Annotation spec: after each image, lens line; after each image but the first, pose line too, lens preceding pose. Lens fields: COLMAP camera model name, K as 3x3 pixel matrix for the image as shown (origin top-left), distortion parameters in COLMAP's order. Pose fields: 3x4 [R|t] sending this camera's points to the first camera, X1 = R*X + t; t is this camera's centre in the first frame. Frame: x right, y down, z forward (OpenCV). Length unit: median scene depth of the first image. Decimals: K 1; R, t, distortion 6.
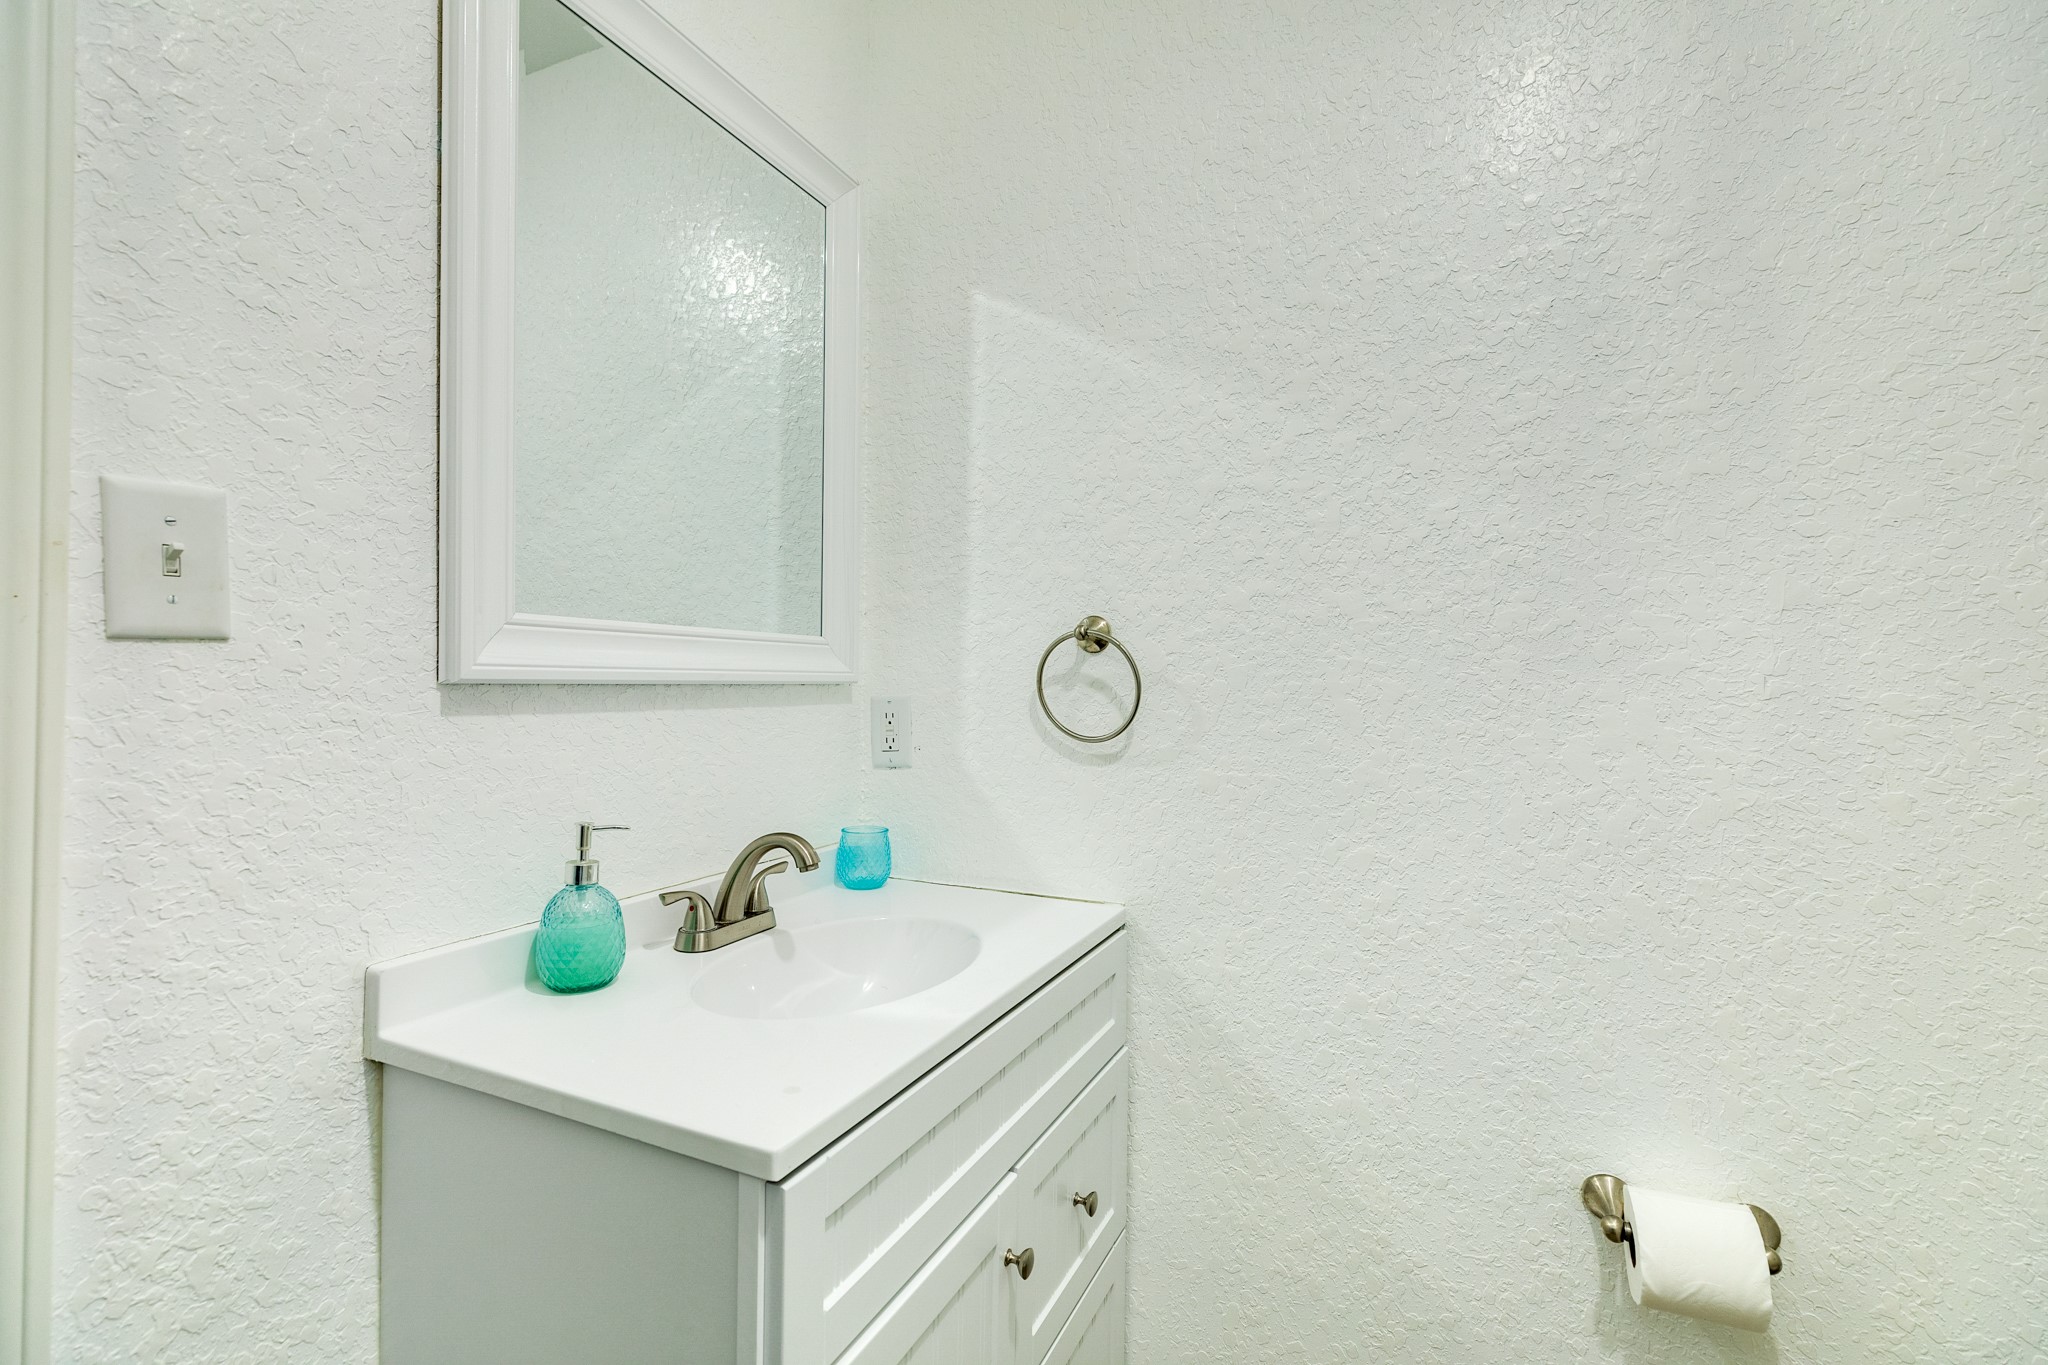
lens RADIAL K [[912.1, 0, 1020.6], [0, 912.1, 682.1], [0, 0, 1]] dist [0.005856, -0.000378]
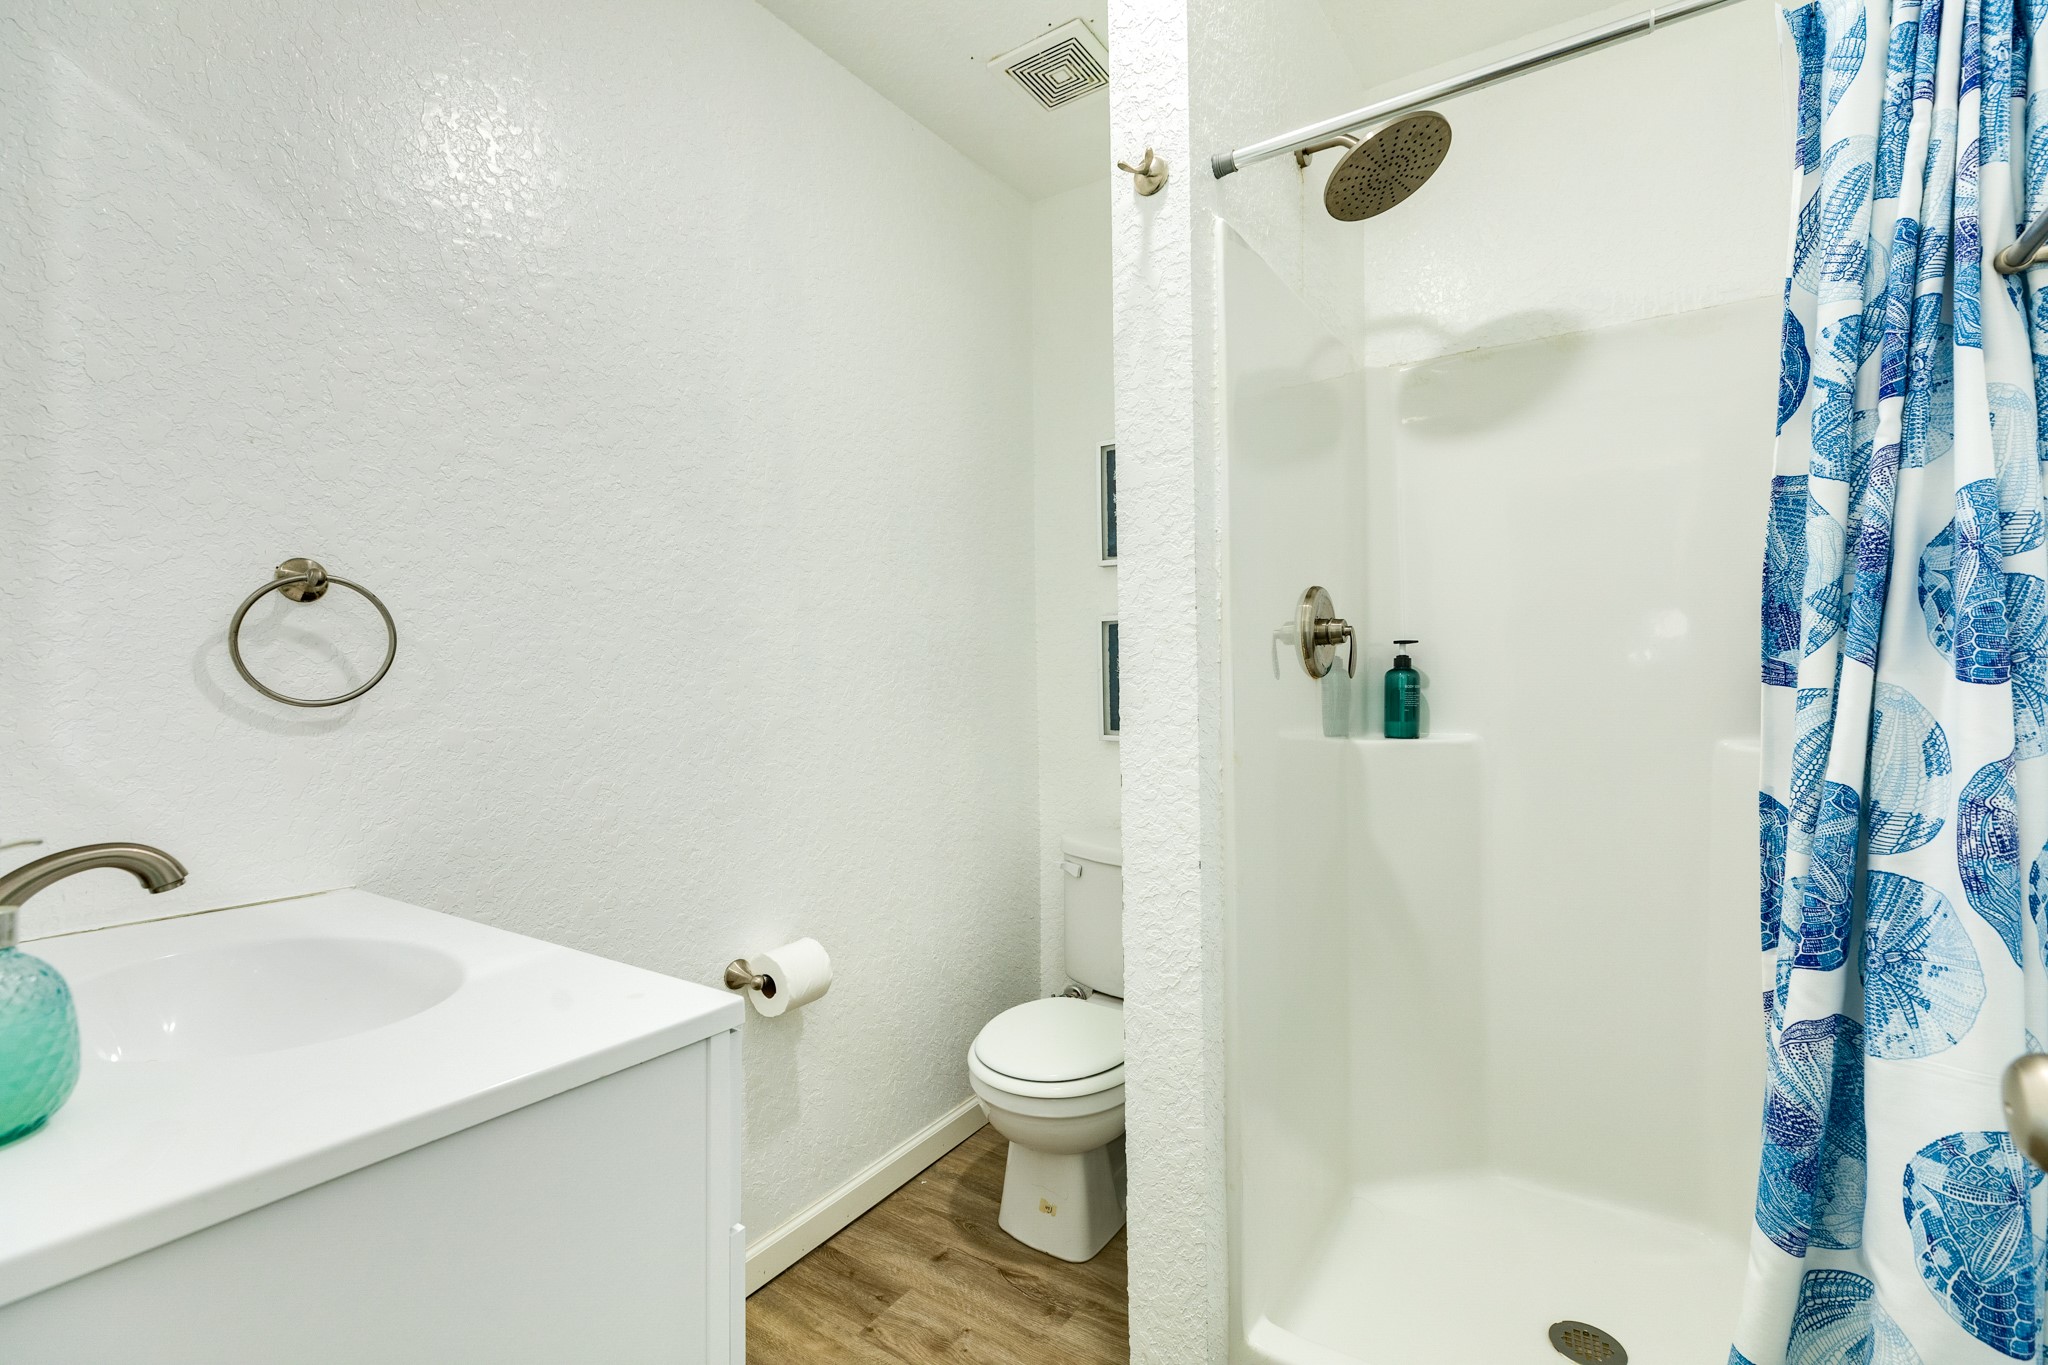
lens RADIAL K [[912.1, 0, 1020.6], [0, 912.1, 682.1], [0, 0, 1]] dist [0.005856, -0.000378]
pose [[0.151710, -0.008143, 0.988391, -0.699730], [0.006908, 0.999950, 0.007178, 0.043029], [-0.988401, 0.005739, 0.151759, 0.227715]]
